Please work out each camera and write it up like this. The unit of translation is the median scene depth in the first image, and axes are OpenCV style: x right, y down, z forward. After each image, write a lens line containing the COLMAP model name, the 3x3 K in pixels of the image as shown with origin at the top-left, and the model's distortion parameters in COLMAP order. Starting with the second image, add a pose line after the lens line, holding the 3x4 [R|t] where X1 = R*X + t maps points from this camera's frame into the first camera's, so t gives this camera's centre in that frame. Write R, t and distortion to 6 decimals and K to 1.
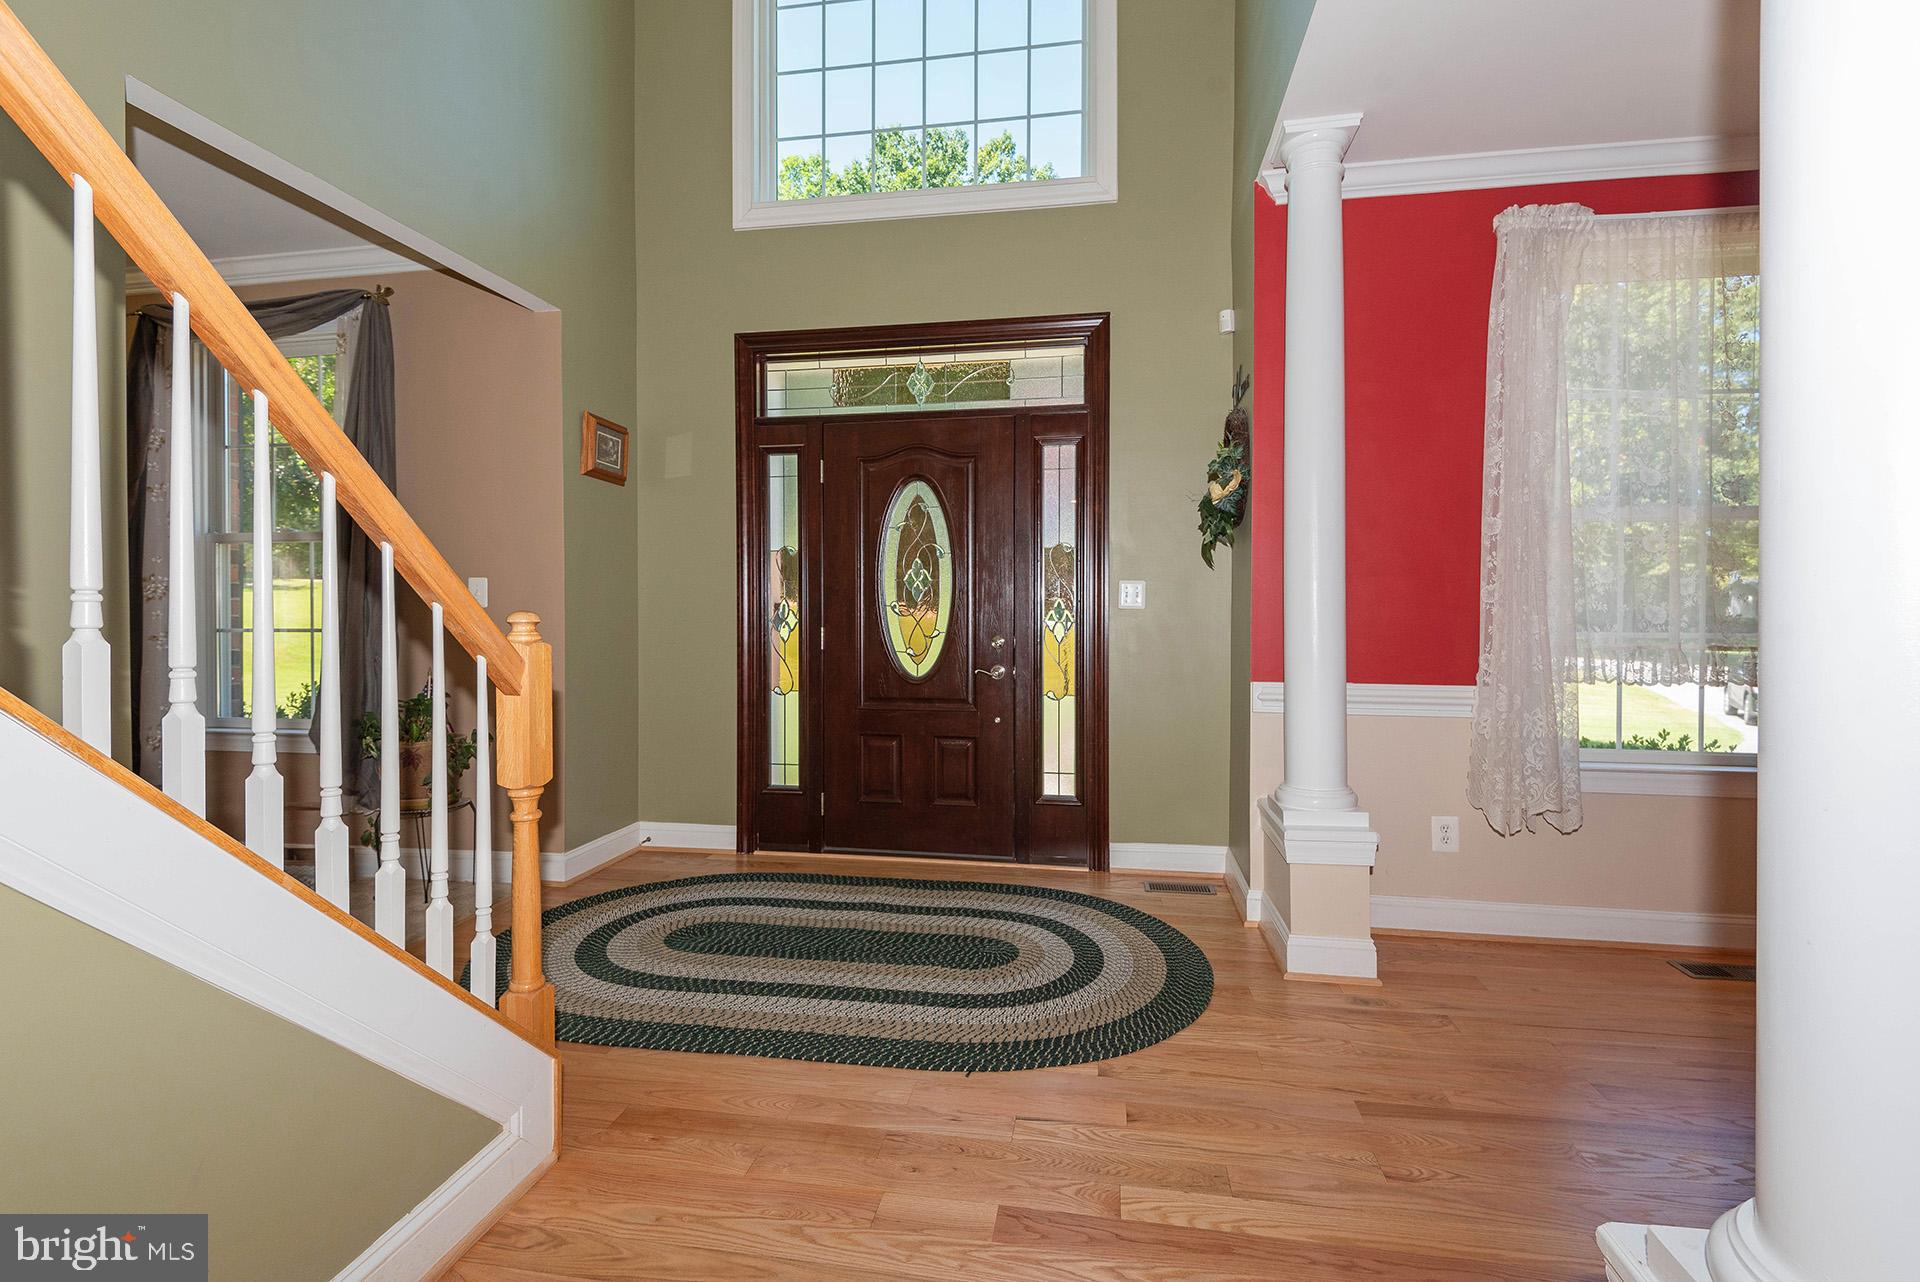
lens RADIAL K [[870.6, 0, 963.5], [0, 870.6, 617.1], [0, 0, 1]] dist [0.010800, 0.000380]
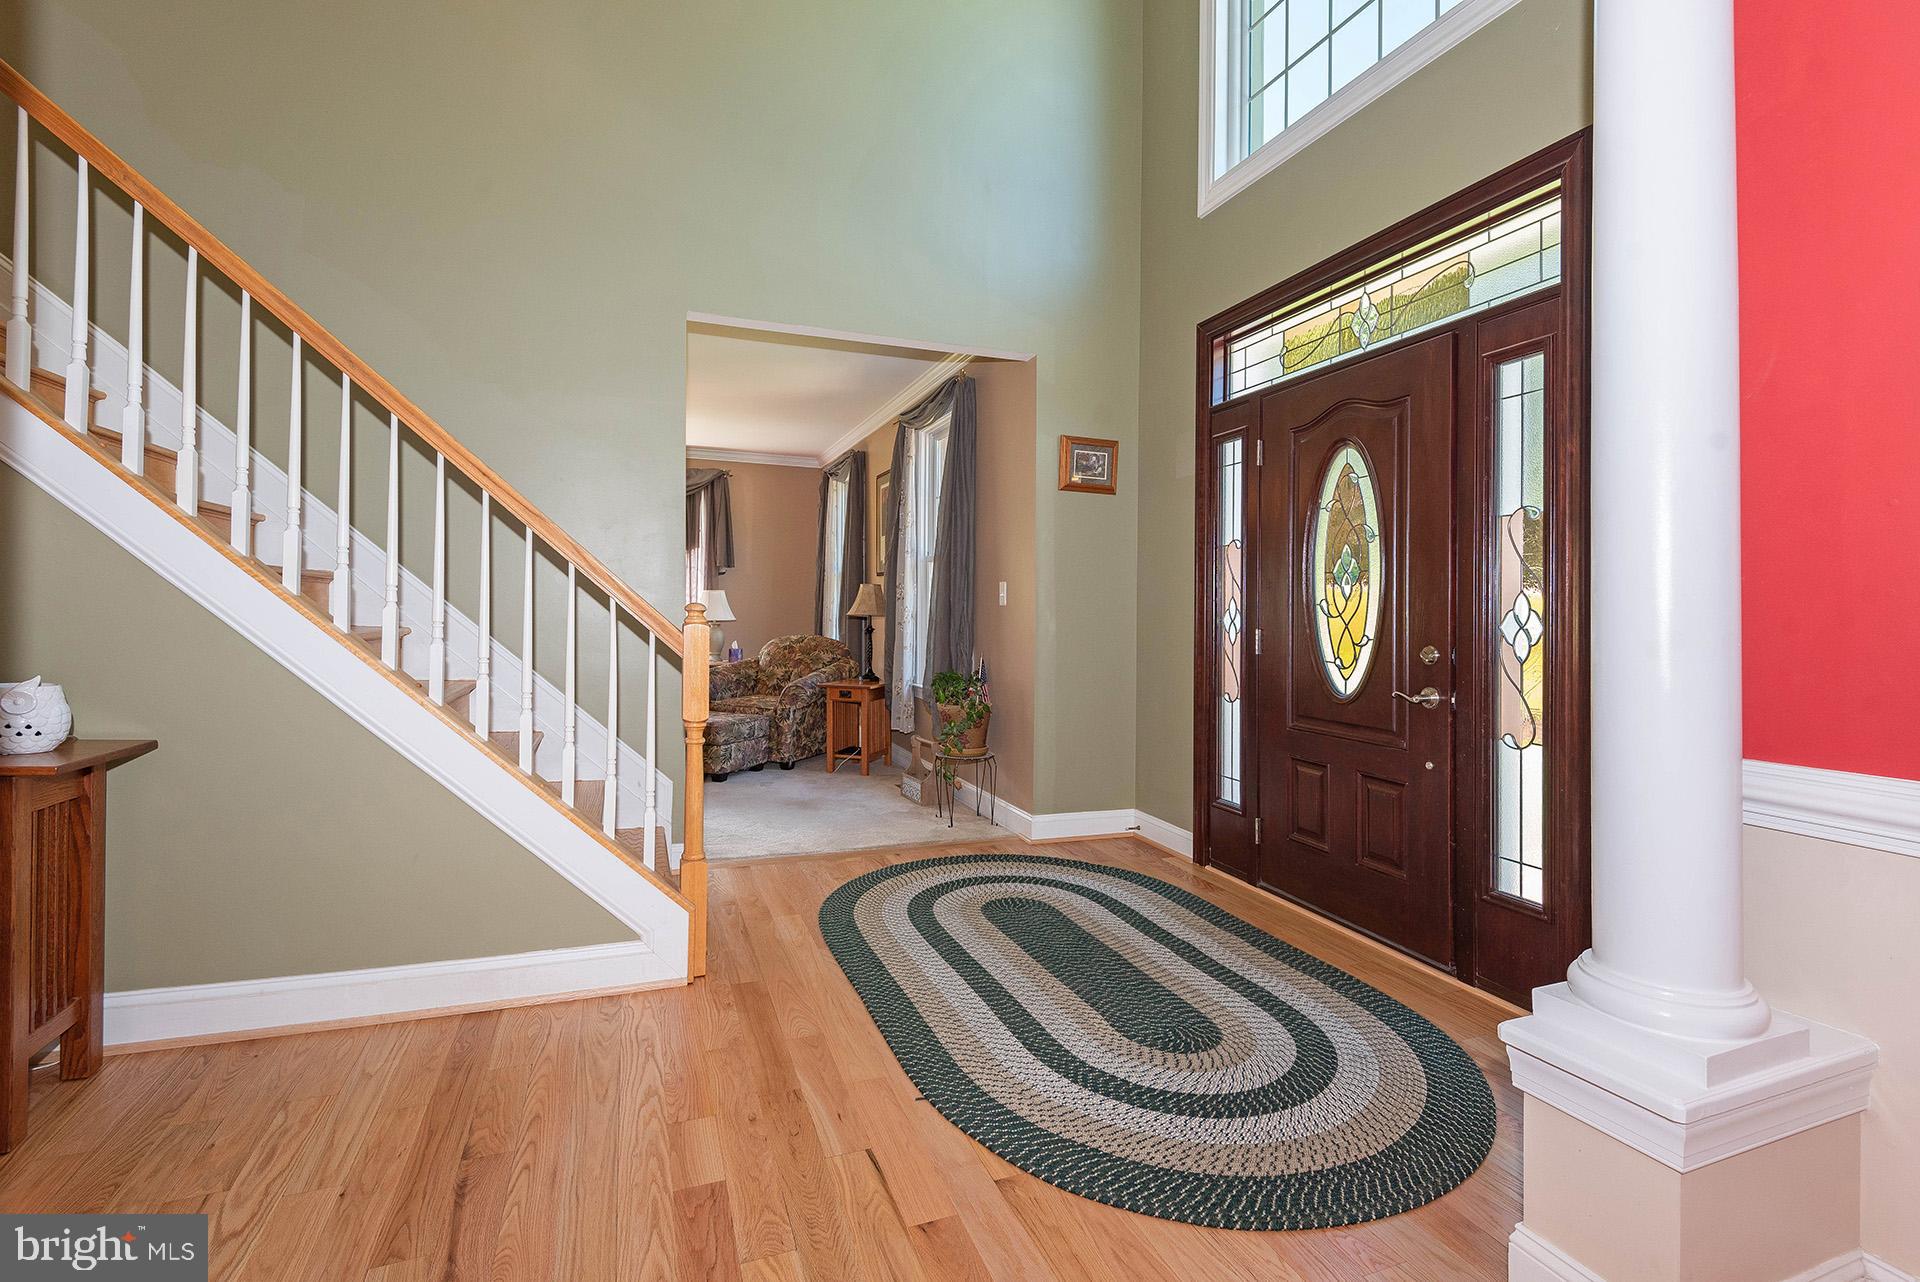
lens RADIAL K [[858.1, 0, 956.1], [0, 858.1, 610.1], [0, 0, 1]] dist [0.020709, 0.000053]
pose [[0.494905, 0.004803, -0.868934, 0.581521], [-0.018169, 0.999823, -0.004822, 0.002148], [0.868757, 0.018174, 0.494905, 0.397209]]
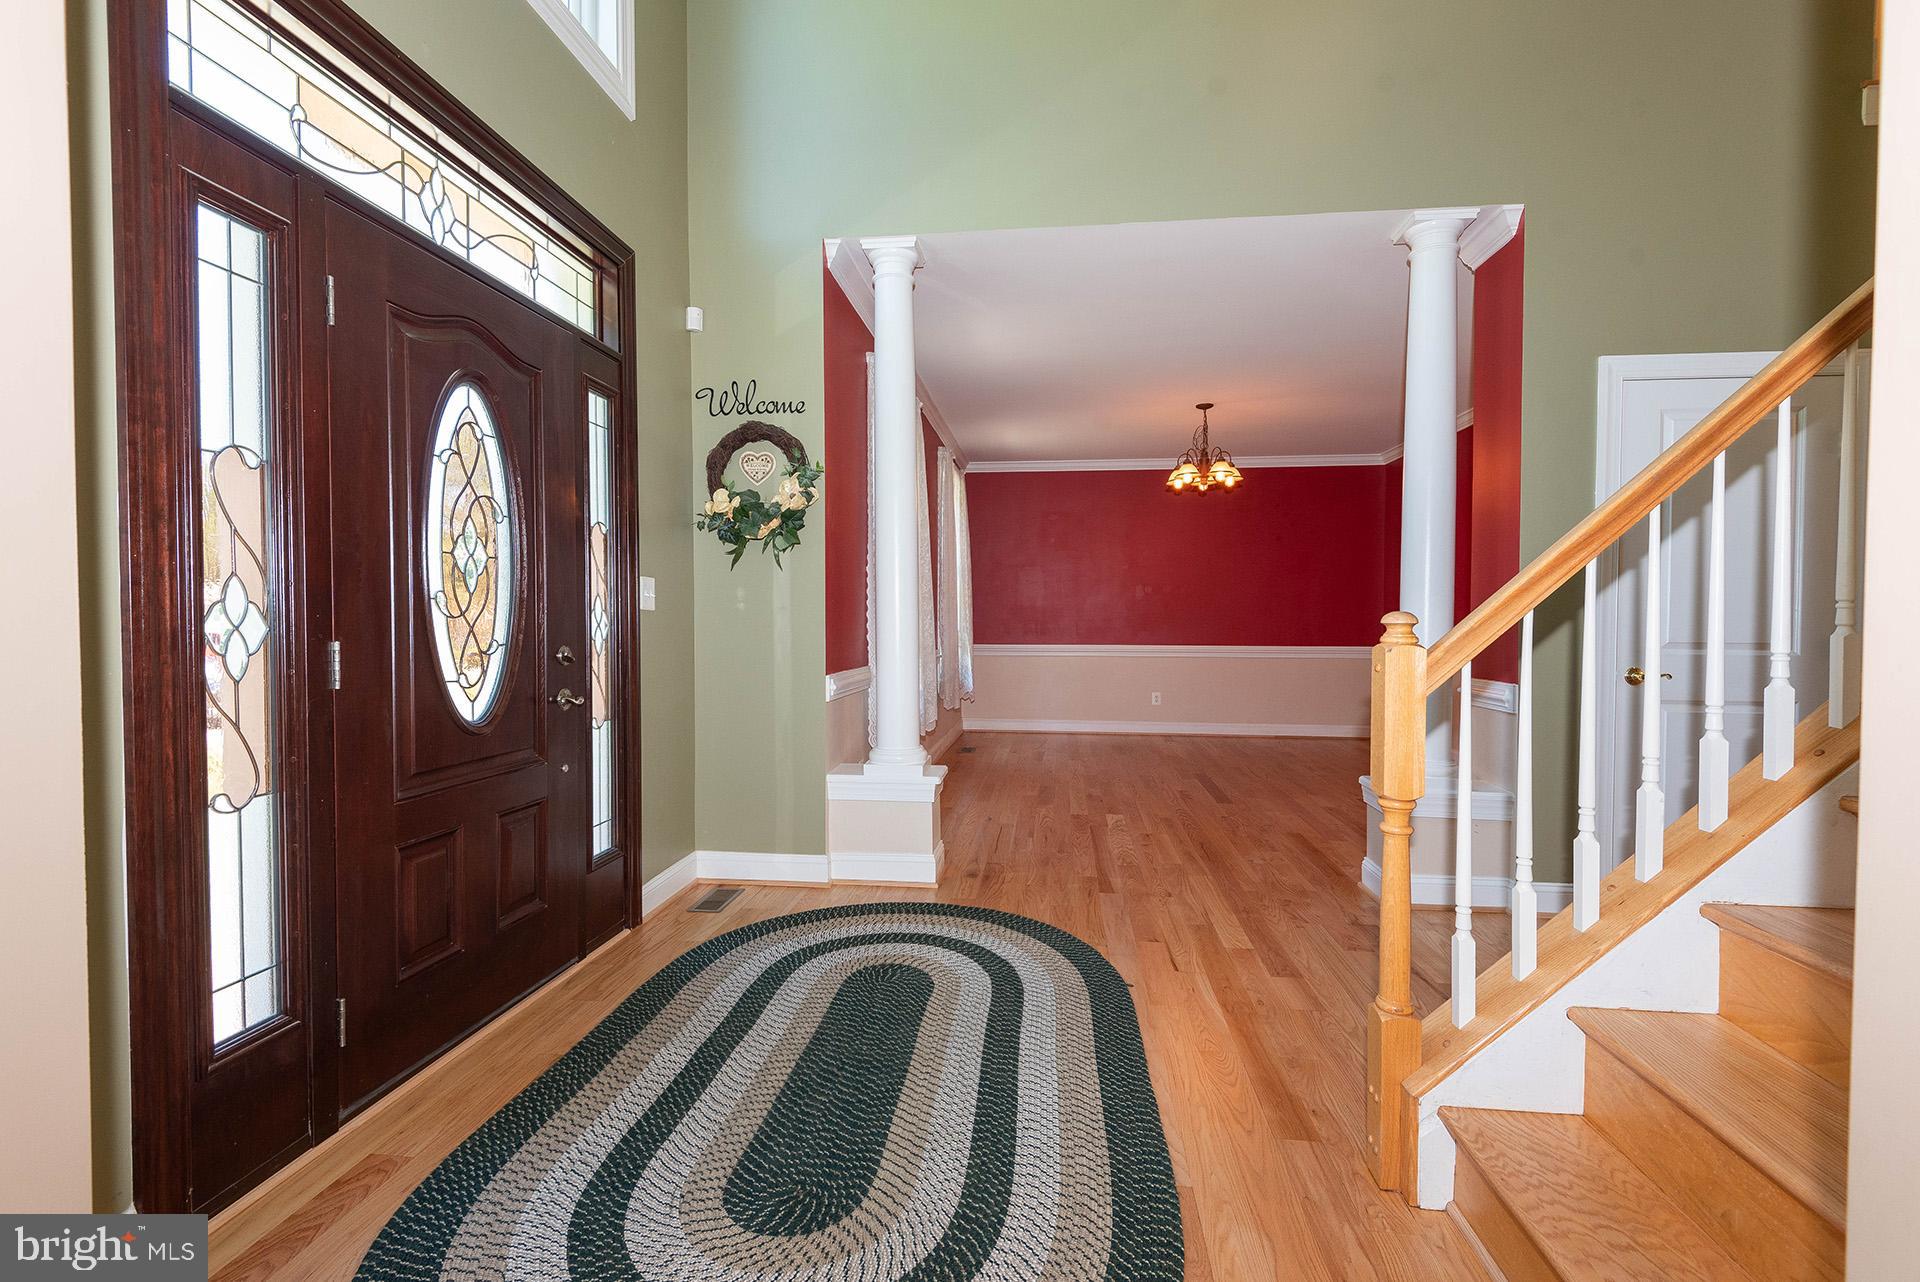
lens RADIAL K [[863.9, 0, 961.6], [0, 863.9, 633.9], [0, 0, 1]] dist [0.022116, 0.000012]
pose [[-0.047875, -0.018230, 0.998687, -0.841262], [0.009307, 0.999782, 0.018696, 0.001428], [-0.998810, 0.010189, -0.047695, 0.906339]]
